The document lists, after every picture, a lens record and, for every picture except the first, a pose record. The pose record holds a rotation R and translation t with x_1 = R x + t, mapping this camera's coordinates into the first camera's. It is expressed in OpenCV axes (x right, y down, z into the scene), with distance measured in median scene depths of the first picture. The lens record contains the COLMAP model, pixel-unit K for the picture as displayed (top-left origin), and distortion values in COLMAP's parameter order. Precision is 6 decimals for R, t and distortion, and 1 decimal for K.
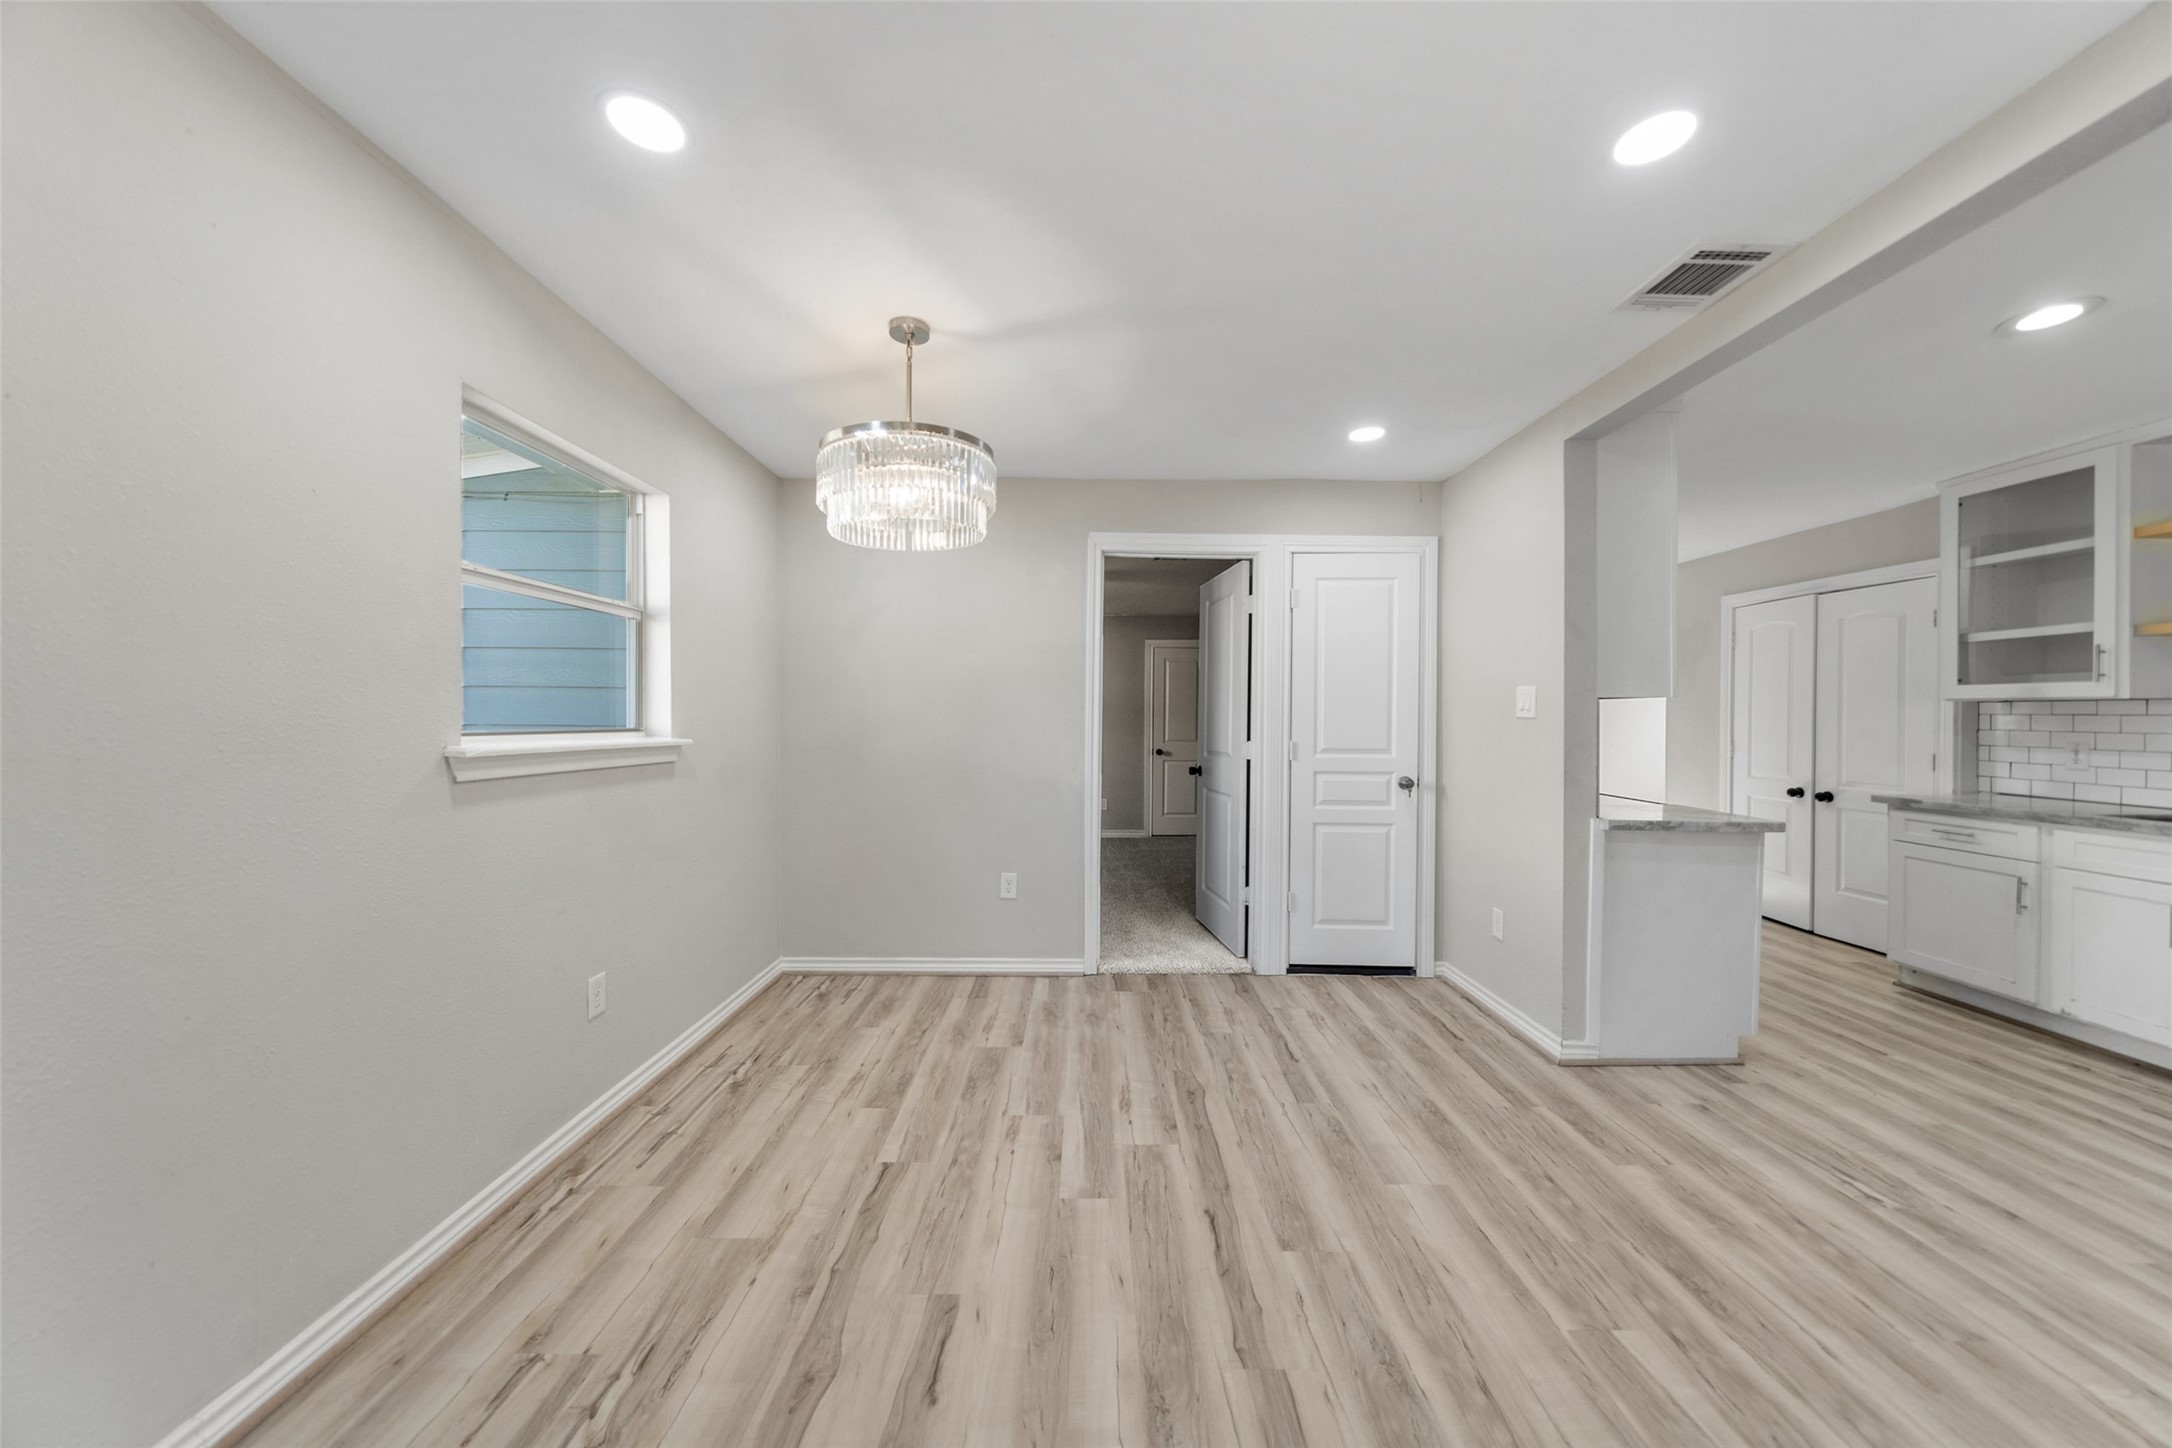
lens RADIAL K [[737.9, 0, 1100.3], [0, 737.9, 724.3], [0, 0, 1]] dist [-0.005102, -0.000046]
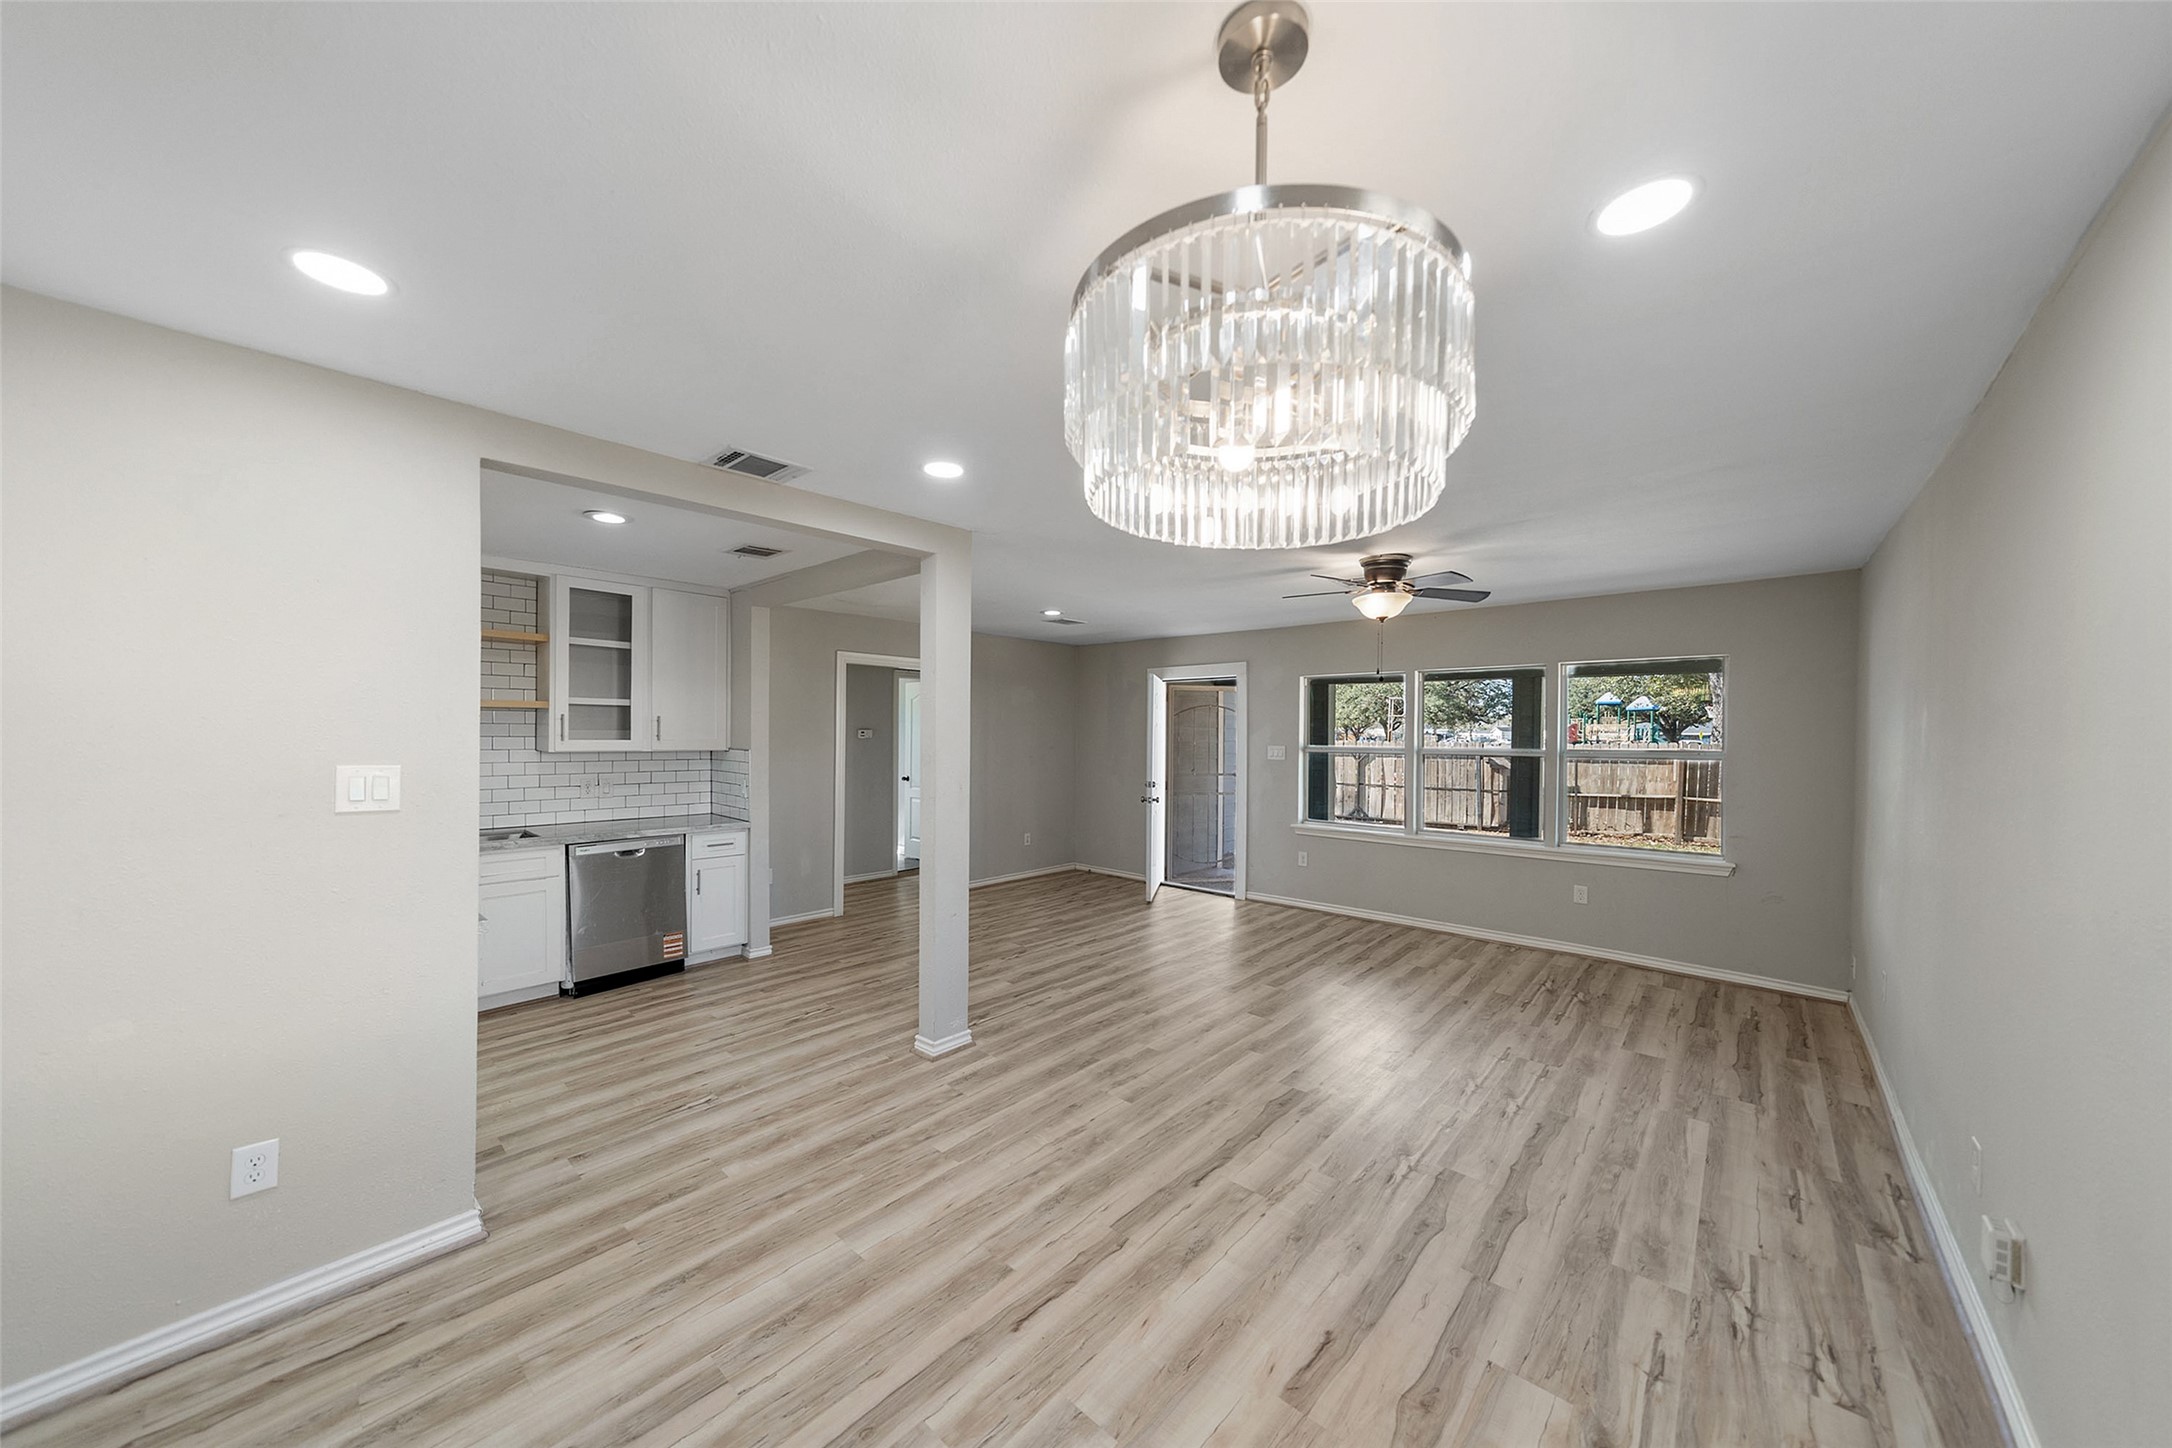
lens RADIAL K [[750.2, 0, 1084.3], [0, 750.2, 729.9], [0, 0, 1]] dist [-0.000183, 0.000004]
pose [[-0.735537, -0.010324, 0.677406, -0.492947], [-0.004740, 0.999938, 0.010092, -0.125691], [-0.677468, 0.004212, -0.735540, 1.388085]]
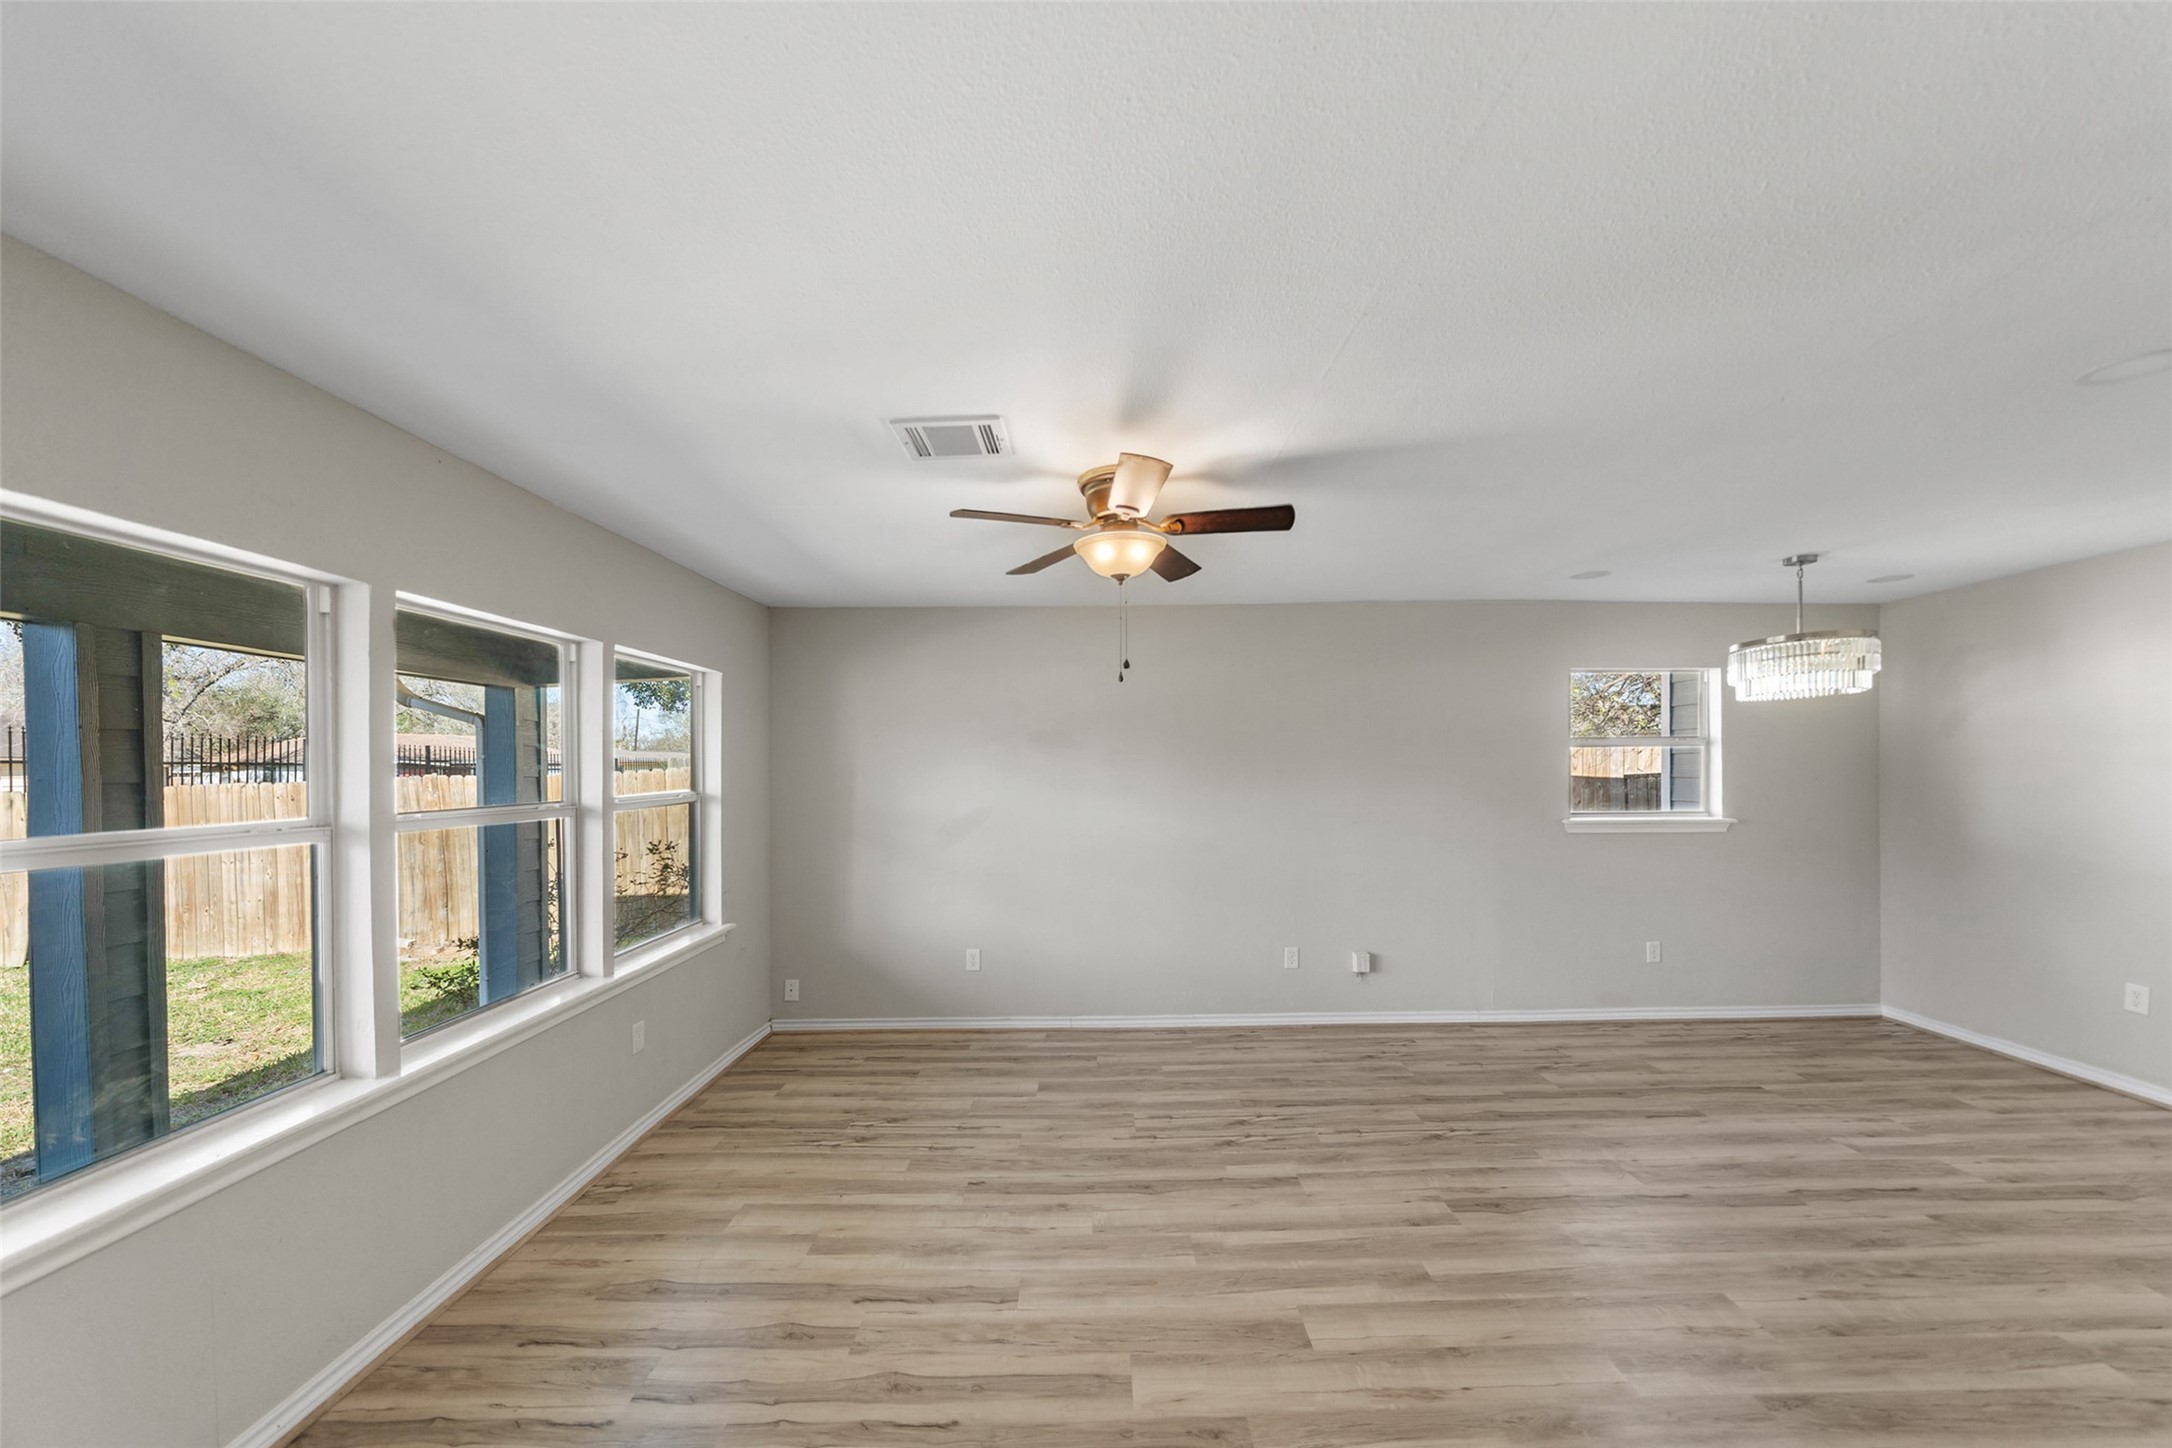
lens RADIAL K [[783.1, 0, 1095.5], [0, 783.1, 772.0], [0, 0, 1]] dist [-0.006252, 0.000013]
pose [[0.001335, 0.000077, -0.999999, 1.313507], [-0.001113, 0.999999, 0.000075, -0.090956], [0.999998, 0.001113, 0.001335, -0.436295]]
